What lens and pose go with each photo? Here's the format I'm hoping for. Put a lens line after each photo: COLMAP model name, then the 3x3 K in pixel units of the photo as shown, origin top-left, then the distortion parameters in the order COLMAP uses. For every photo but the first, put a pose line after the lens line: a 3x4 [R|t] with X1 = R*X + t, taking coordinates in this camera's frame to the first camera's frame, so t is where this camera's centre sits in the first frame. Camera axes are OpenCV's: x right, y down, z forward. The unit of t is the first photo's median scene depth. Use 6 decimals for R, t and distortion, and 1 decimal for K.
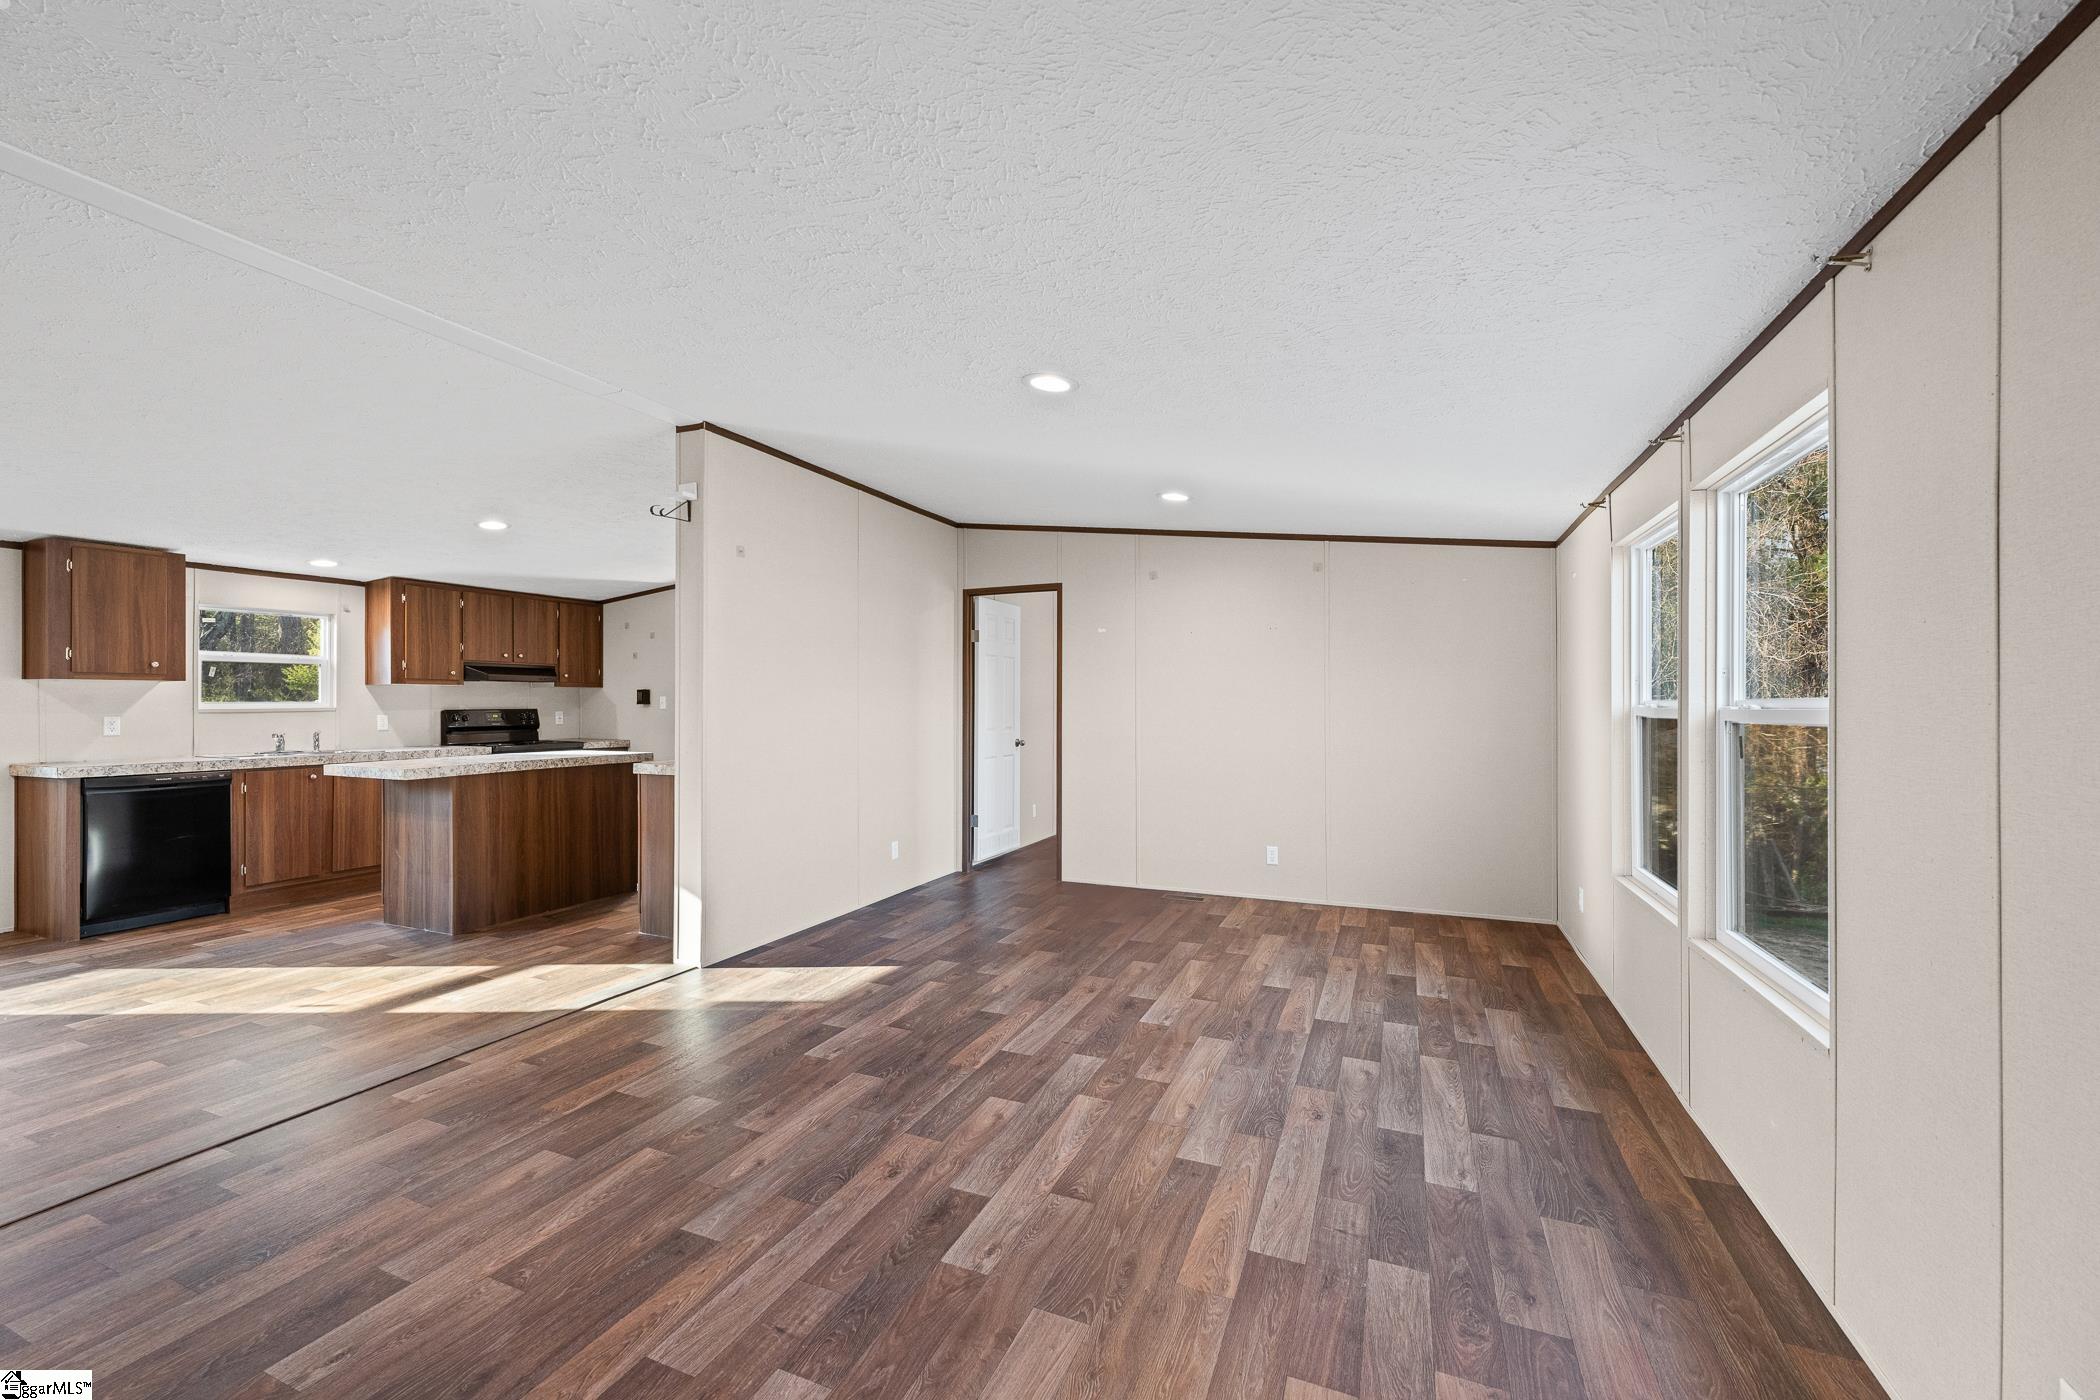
lens RADIAL K [[855.9, 0, 1046.4], [0, 855.9, 697.1], [0, 0, 1]] dist [0.002523, 0.001486]
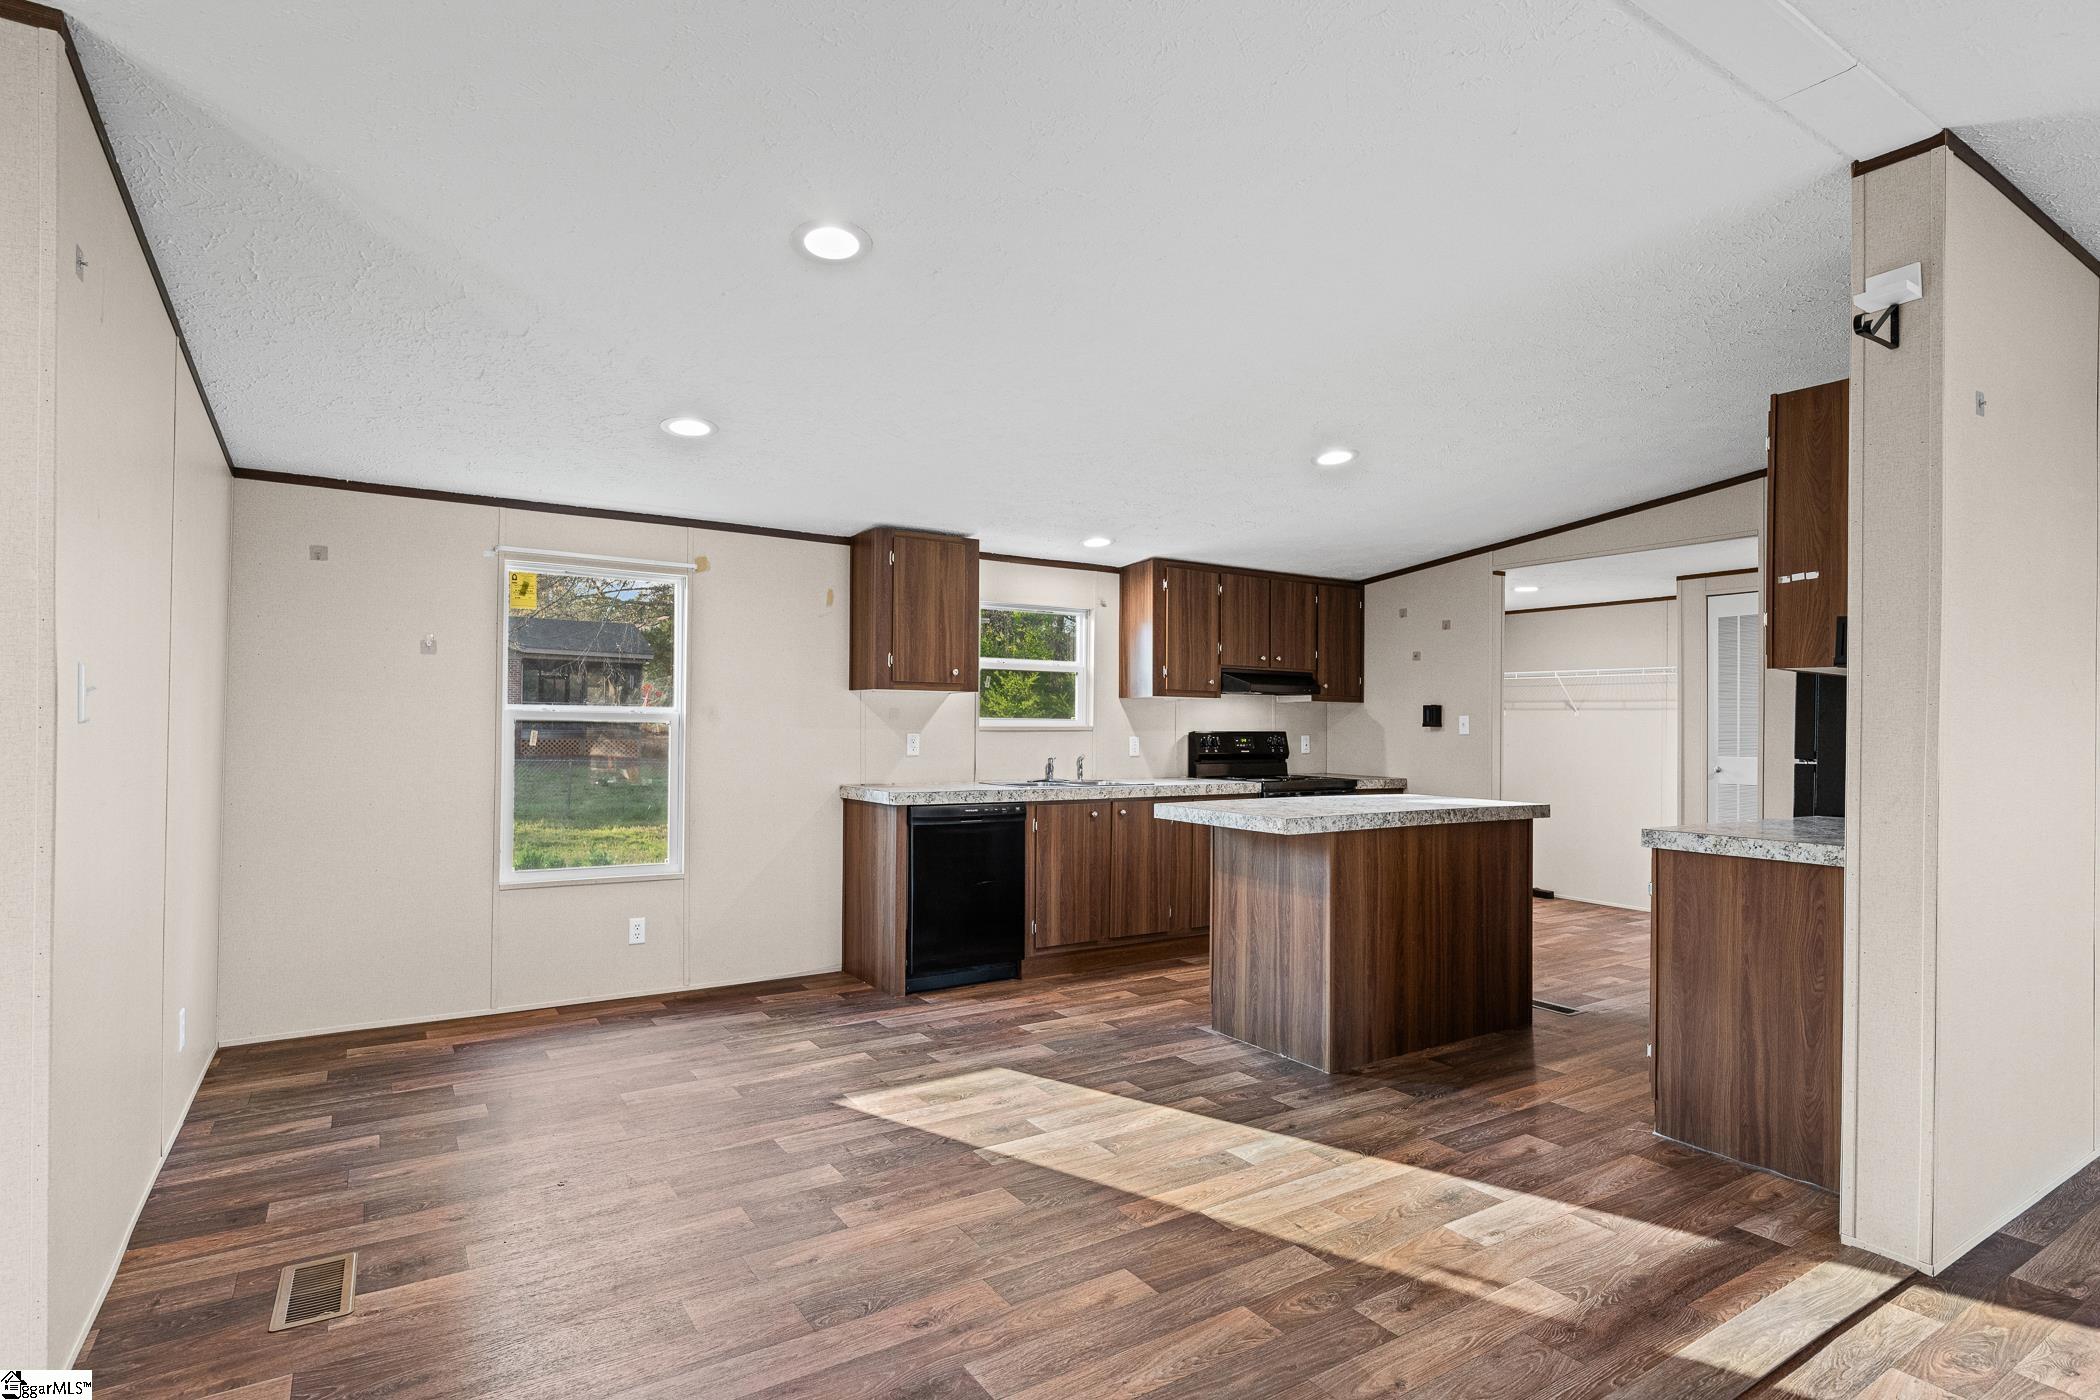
lens RADIAL K [[1051.6, 0, 1049.3], [0, 1051.6, 713.6], [0, 0, 1]] dist [0.011117, -0.000745]
pose [[0.837025, 0.002940, -0.547157, -0.378109], [-0.007350, 0.999956, -0.005870, 0.007390], [0.547116, 0.008935, 0.837009, 0.180577]]
